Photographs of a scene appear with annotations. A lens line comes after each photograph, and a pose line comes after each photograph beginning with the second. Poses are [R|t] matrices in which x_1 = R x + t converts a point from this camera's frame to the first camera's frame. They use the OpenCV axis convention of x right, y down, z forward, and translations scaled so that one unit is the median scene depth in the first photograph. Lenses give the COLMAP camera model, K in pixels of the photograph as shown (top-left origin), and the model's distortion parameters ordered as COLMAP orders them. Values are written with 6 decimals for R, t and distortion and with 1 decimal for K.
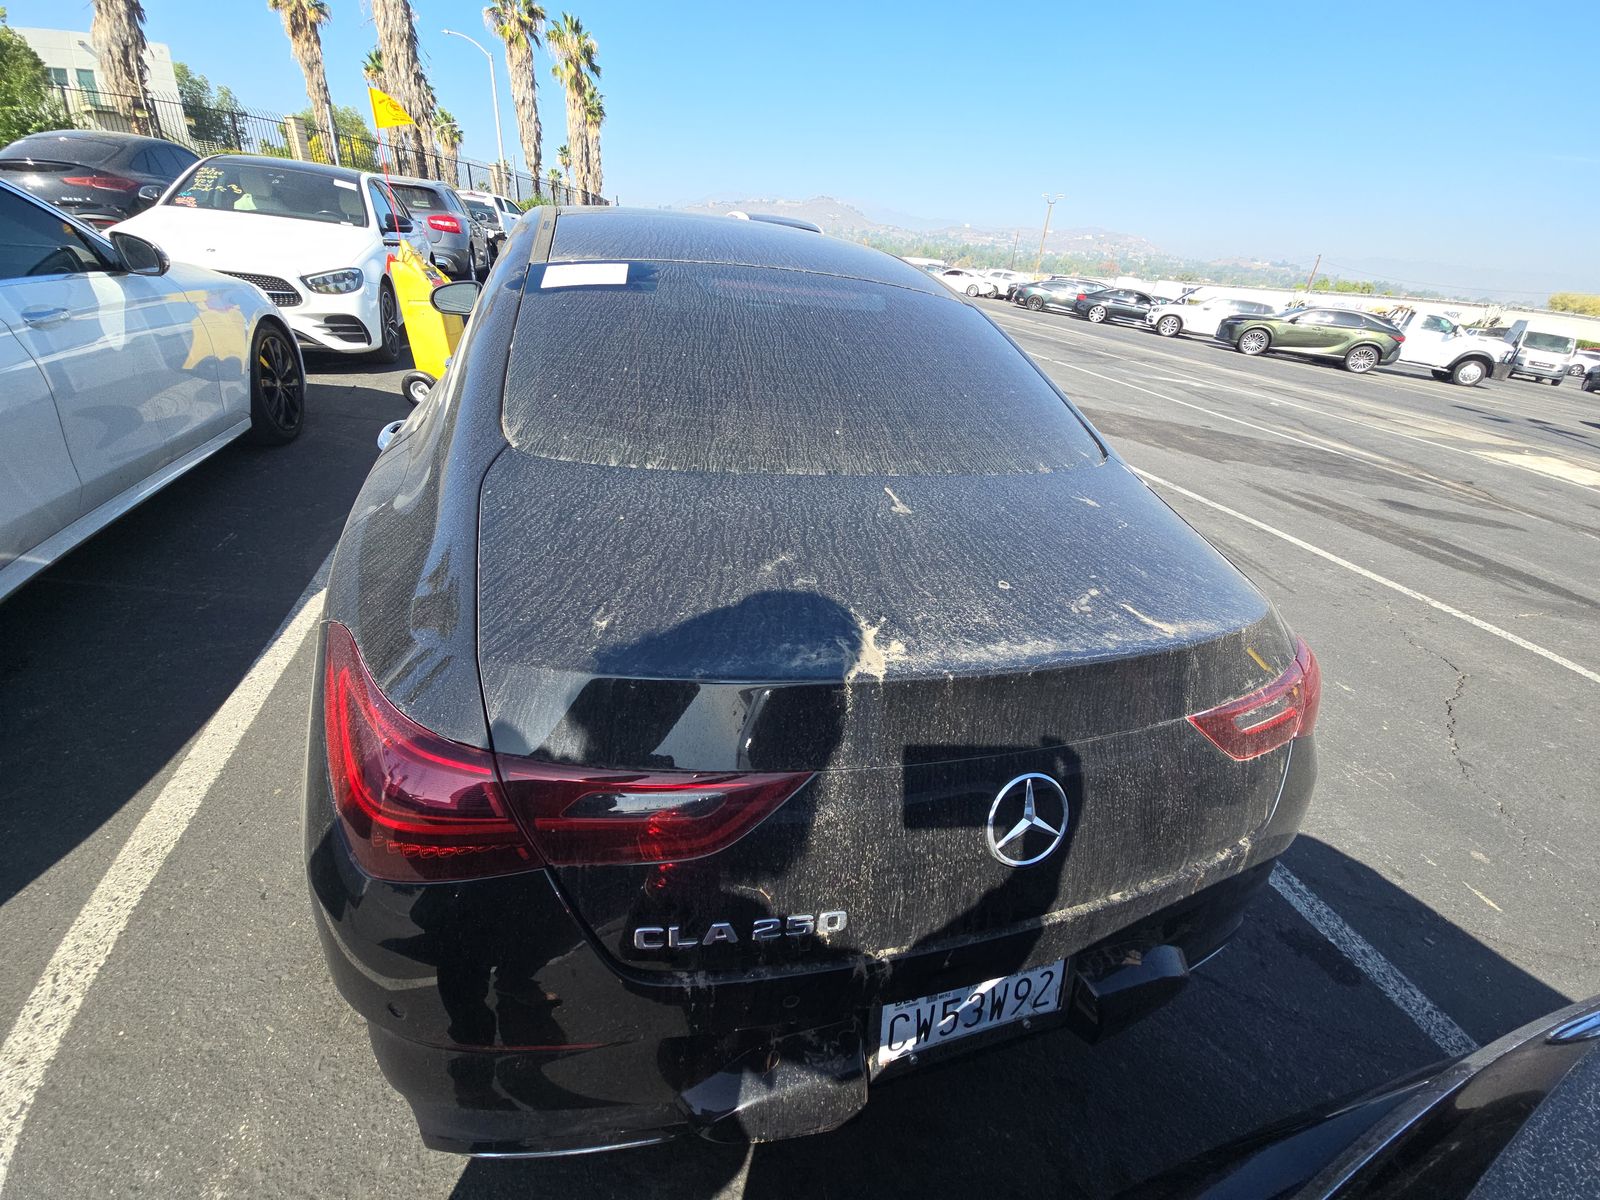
lens RADIAL K [[661.6, 0, 800.0], [0, 661.6, 600.0], [0, 0, 1]] dist [0.034925, -0.021482]
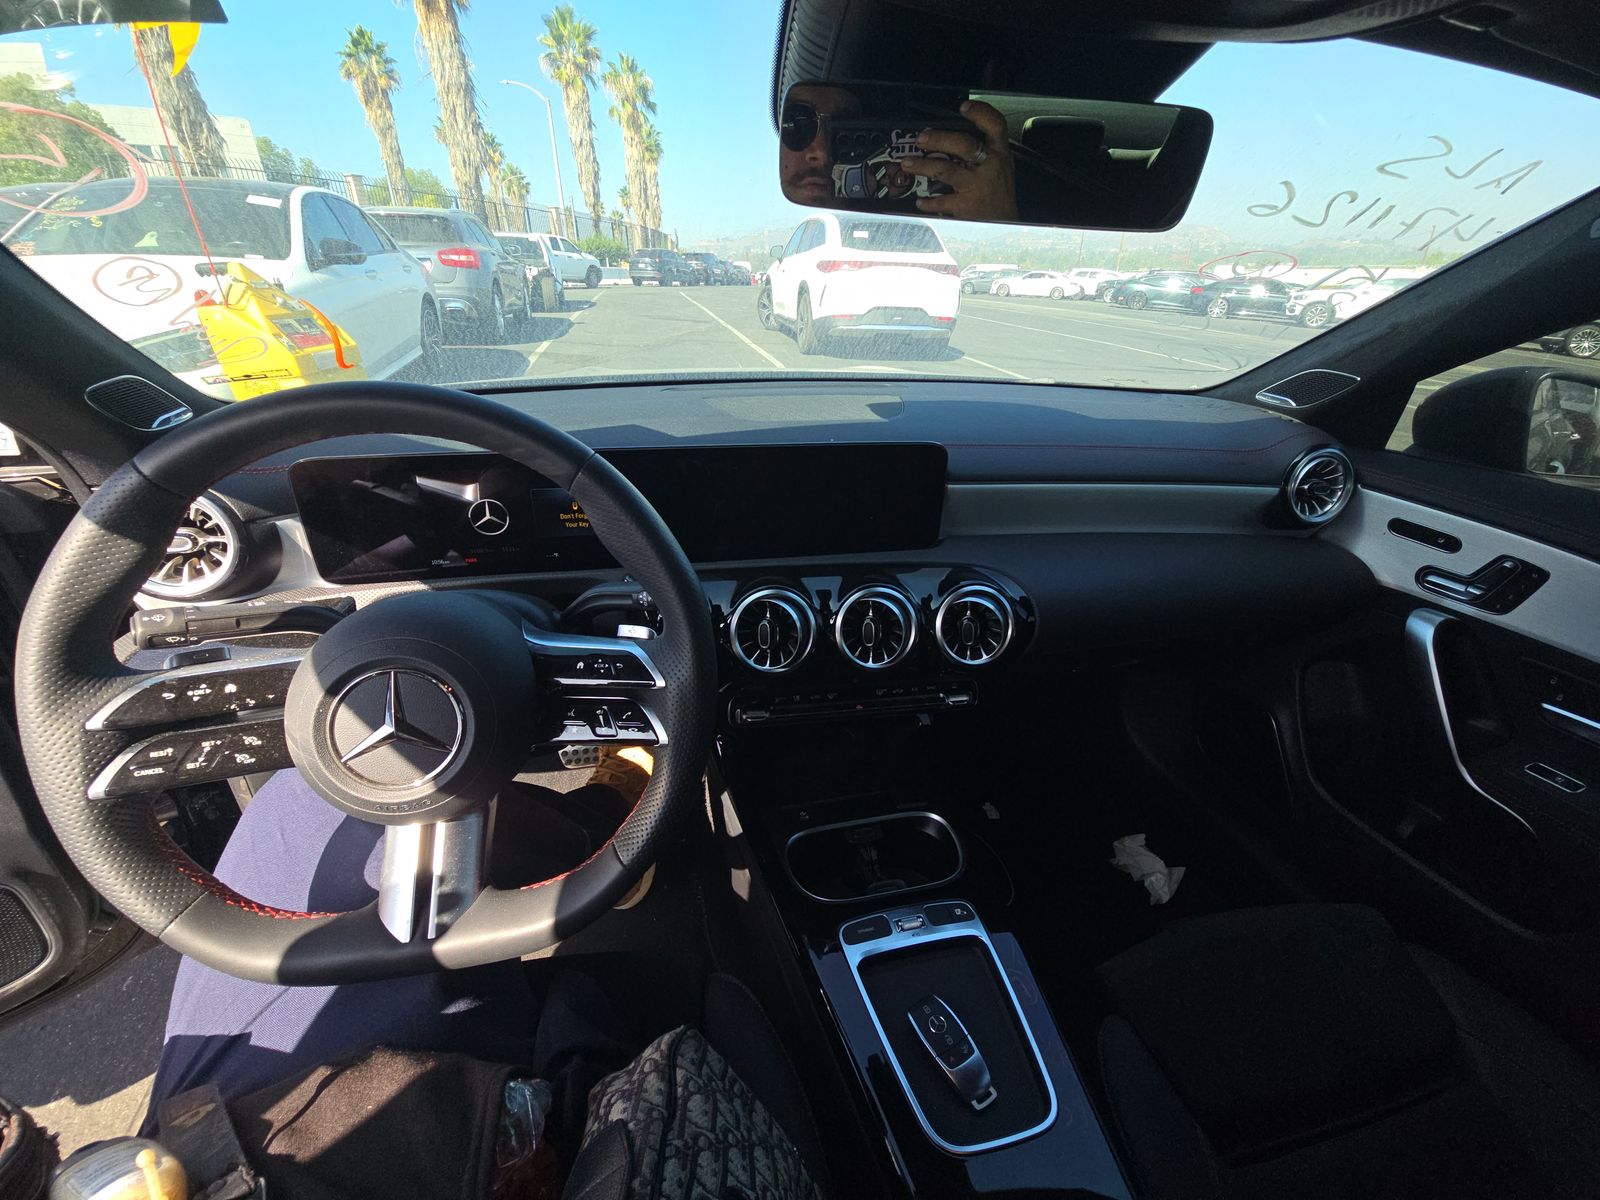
lens RADIAL K [[649.2, 0, 800.9], [0, 649.2, 584.3], [0, 0, 1]] dist [0.012385, -0.008314]
pose [[0.994979, -0.036886, -0.093039, -0.023210], [0.033538, 0.998741, -0.037297, -0.044497], [0.094298, 0.033989, 0.994964, 0.094547]]
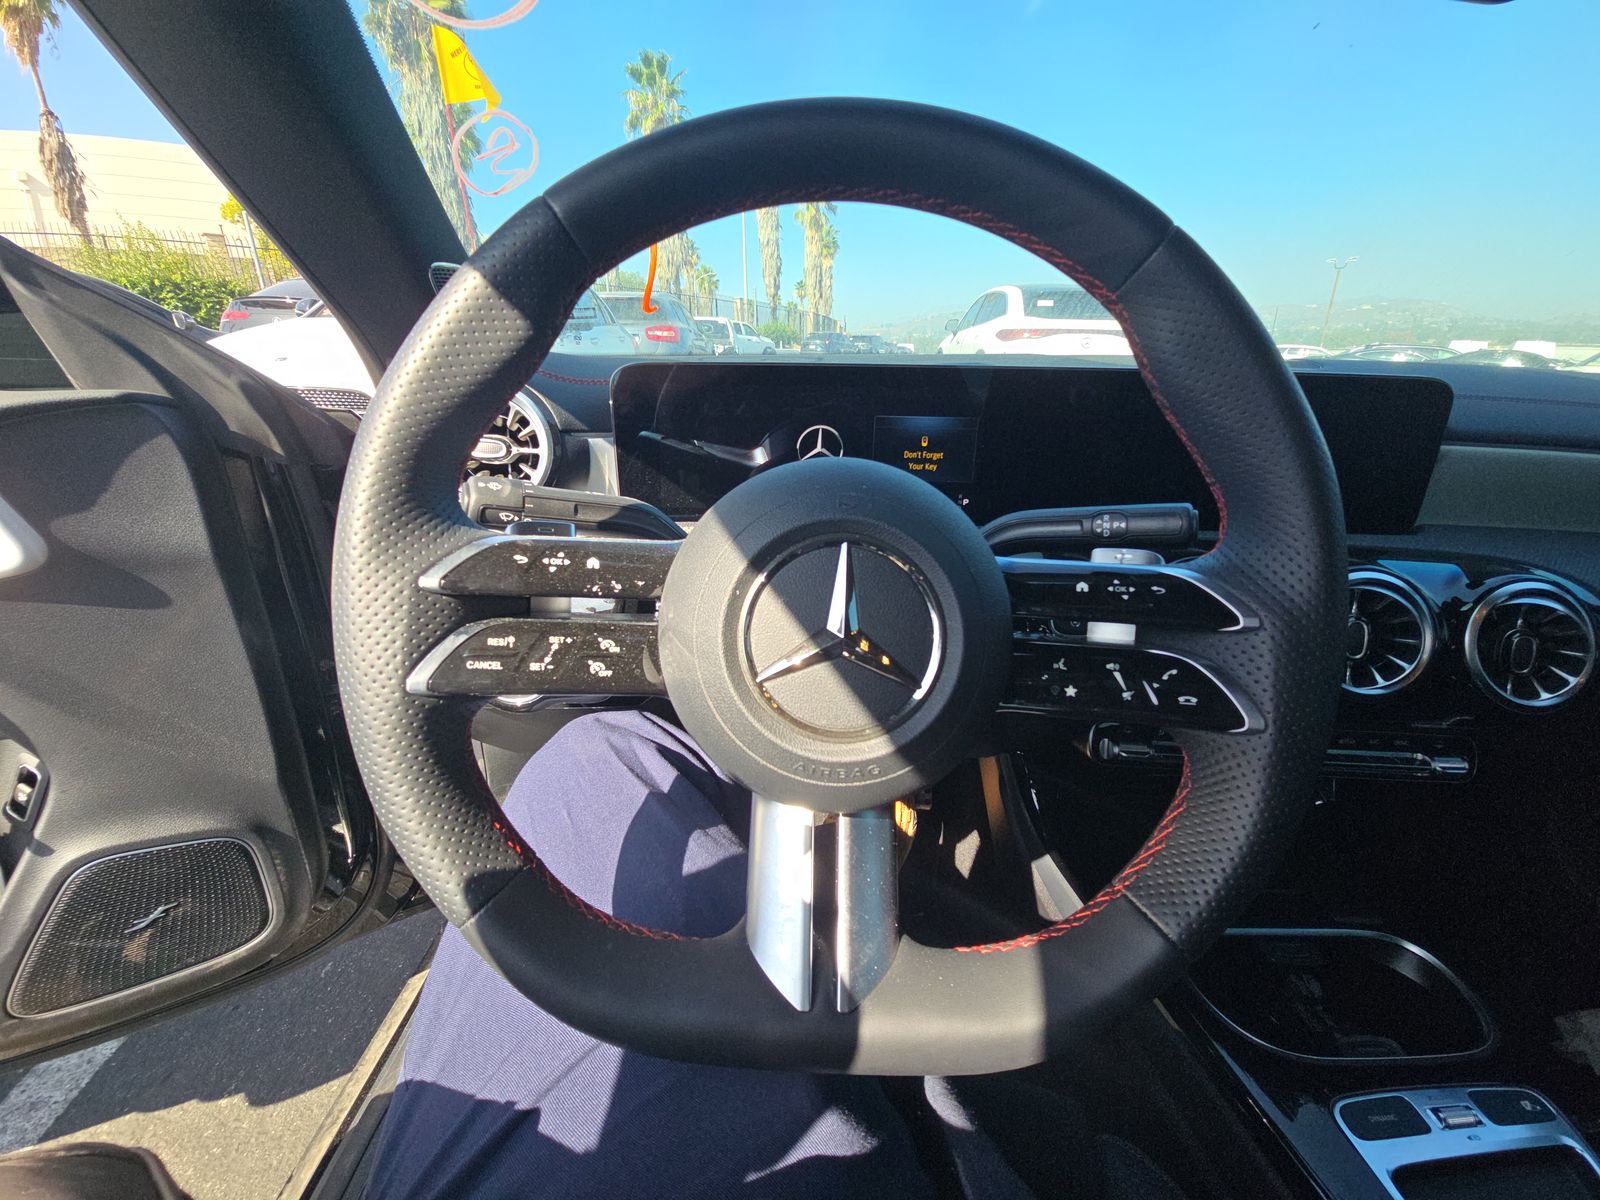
lens RADIAL K [[649.2, 0, 800.9], [0, 649.2, 584.3], [0, 0, 1]] dist [0.012385, -0.008314]
pose [[0.953714, 0.018191, -0.300164, -0.031128], [-0.063911, 0.987626, -0.143213, -0.041693], [0.293844, 0.155768, 0.943076, 0.099431]]
